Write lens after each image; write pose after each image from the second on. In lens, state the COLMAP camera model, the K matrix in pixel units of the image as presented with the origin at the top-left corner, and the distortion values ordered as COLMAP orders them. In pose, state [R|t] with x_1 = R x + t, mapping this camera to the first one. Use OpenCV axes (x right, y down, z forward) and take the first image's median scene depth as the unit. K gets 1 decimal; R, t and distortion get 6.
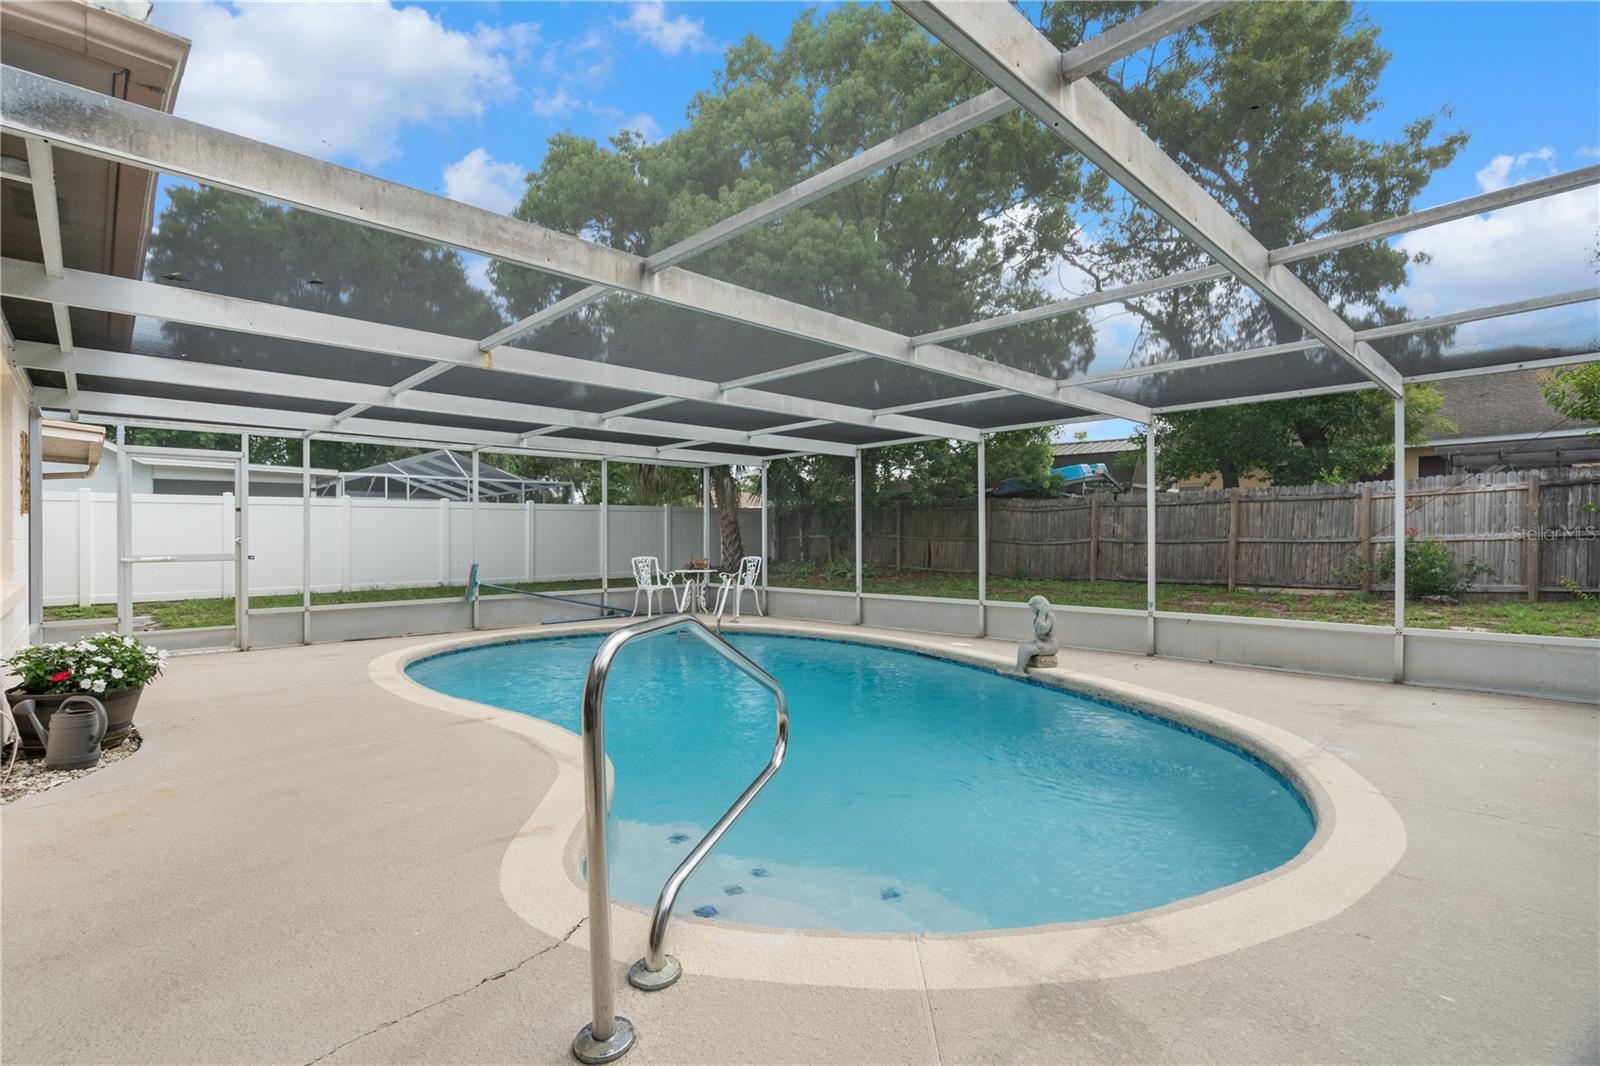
lens RADIAL K [[736.3, 0, 786.8], [0, 736.3, 524.7], [0, 0, 1]] dist [0.000472, 0.000525]
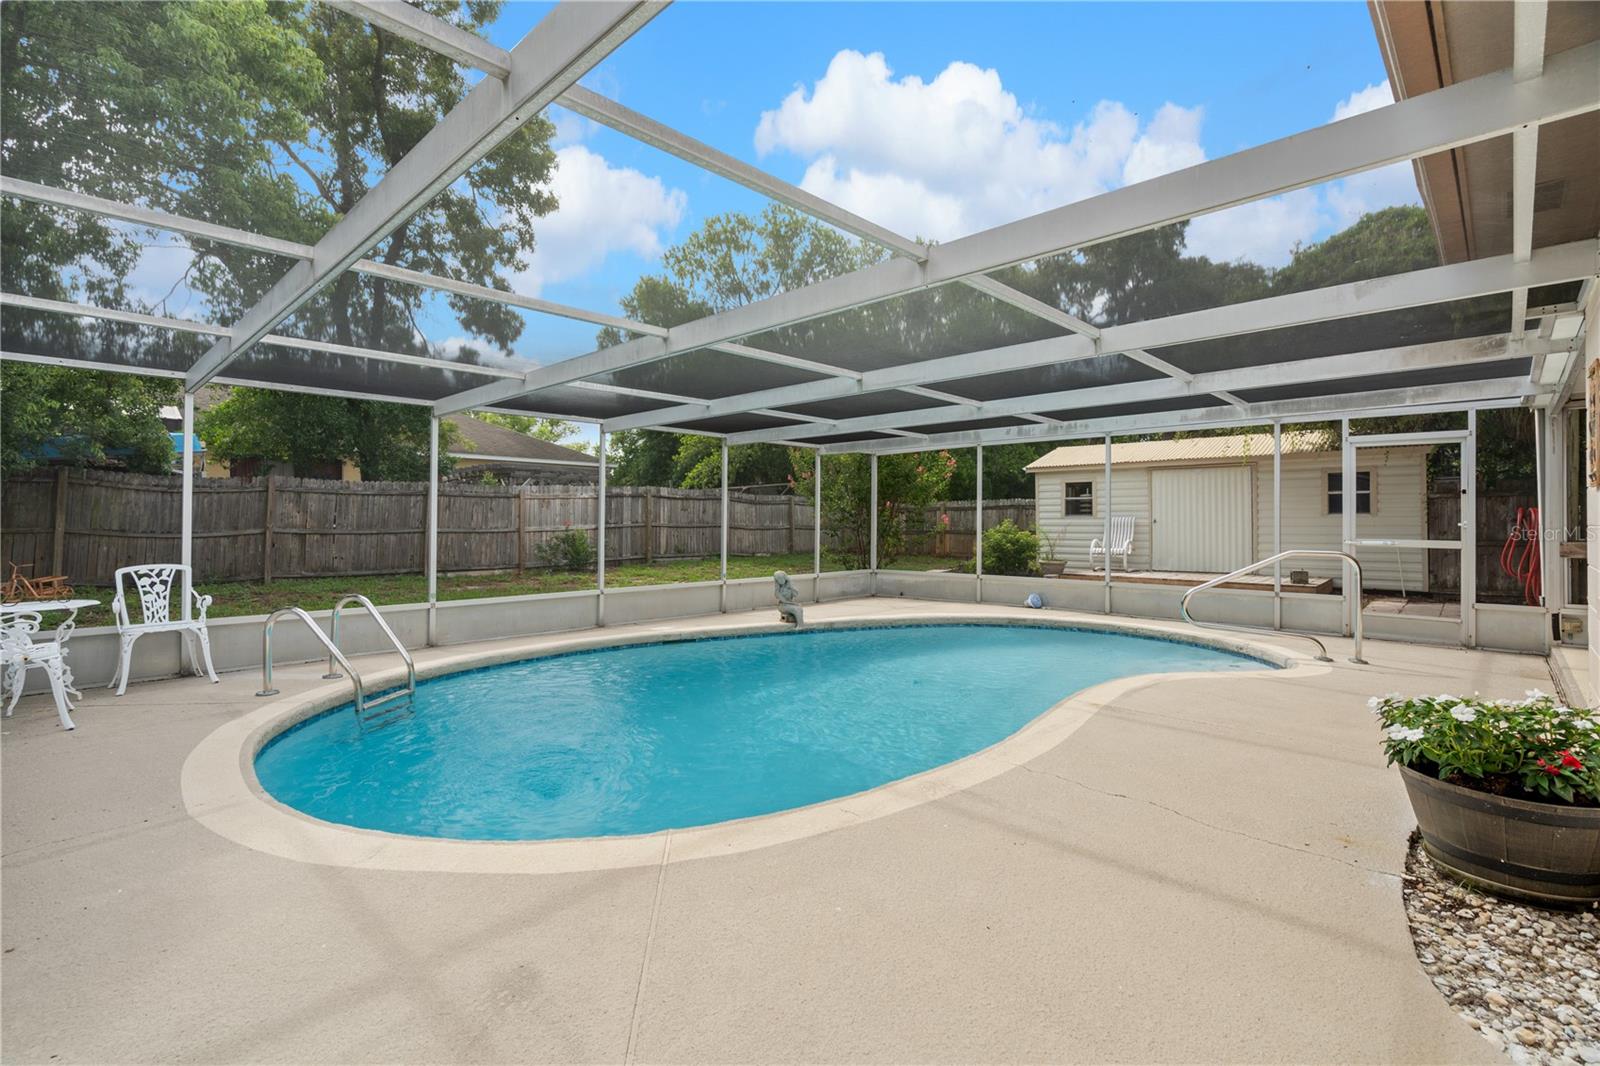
lens RADIAL K [[736.3, 0, 786.8], [0, 736.3, 524.7], [0, 0, 1]] dist [0.000472, 0.000525]
pose [[-0.035272, 0.004314, 0.999368, -0.518372], [-0.015475, 0.999868, -0.004863, 0.010239], [-0.999258, -0.015636, -0.035200, 0.538647]]
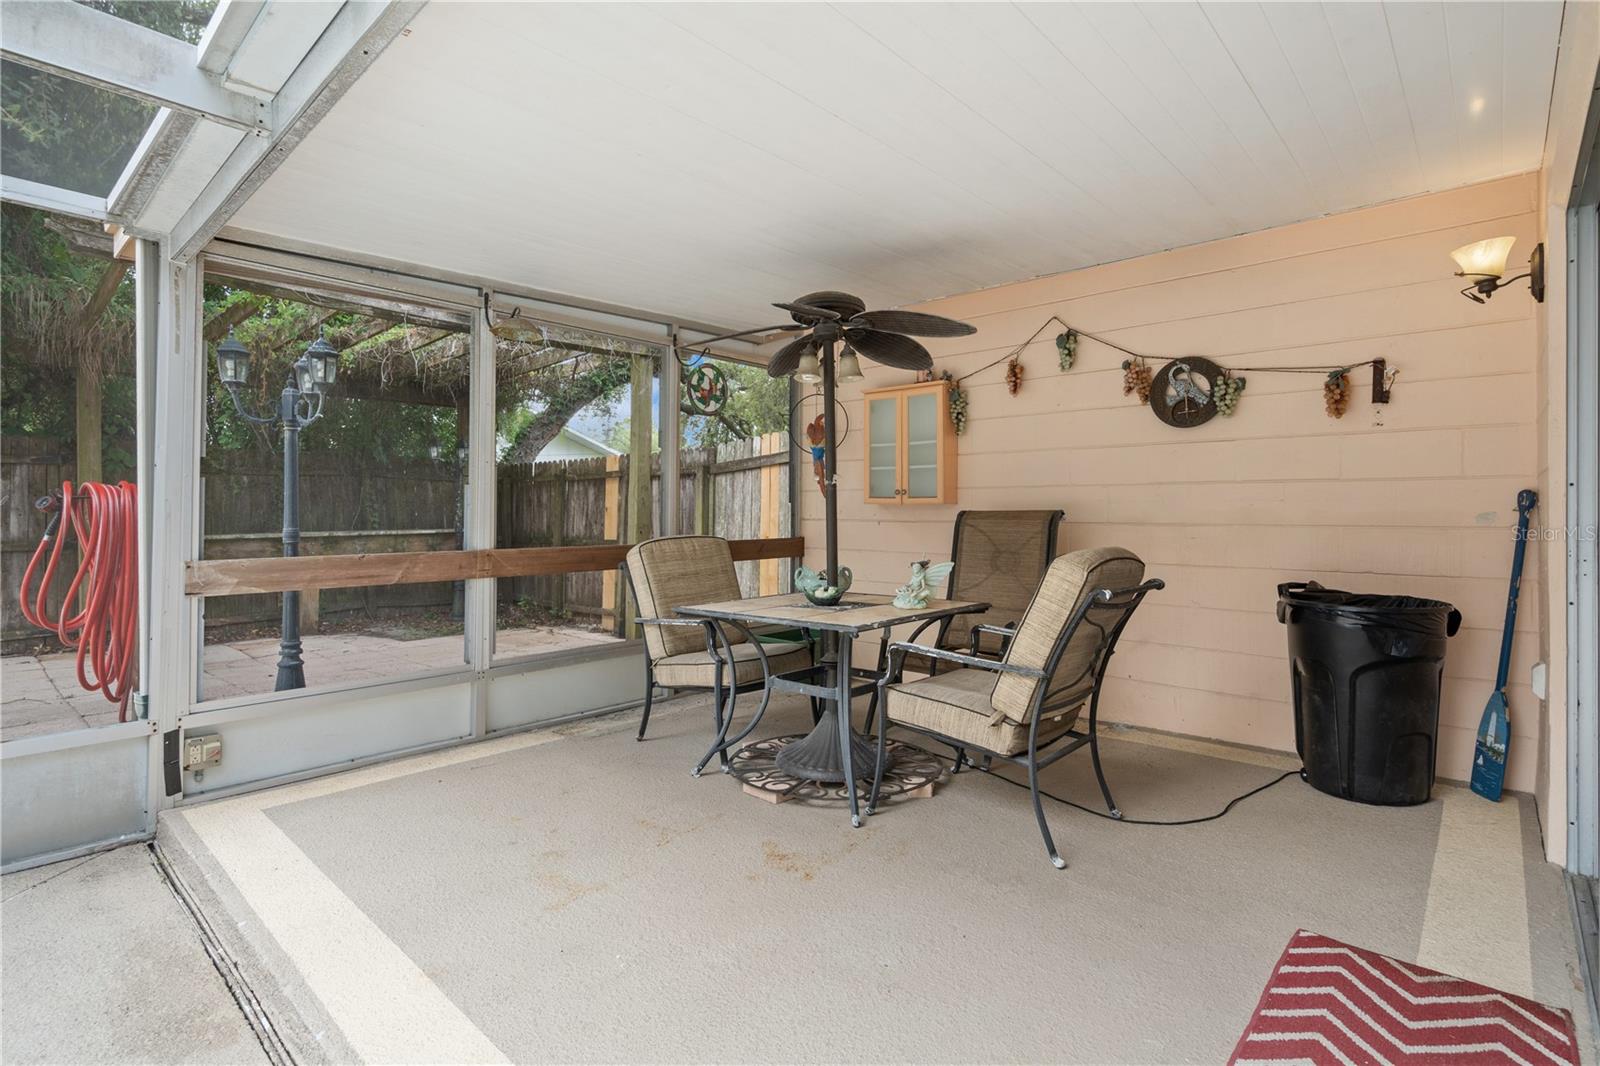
lens RADIAL K [[759.9, 0, 773.8], [0, 759.9, 509.8], [0, 0, 1]] dist [-0.002168, 0.000320]
pose [[-0.998066, 0.002219, -0.062128, -0.165271], [0.003530, 0.999773, -0.021003, 0.003053], [0.062067, -0.021181, -0.997847, 0.196475]]
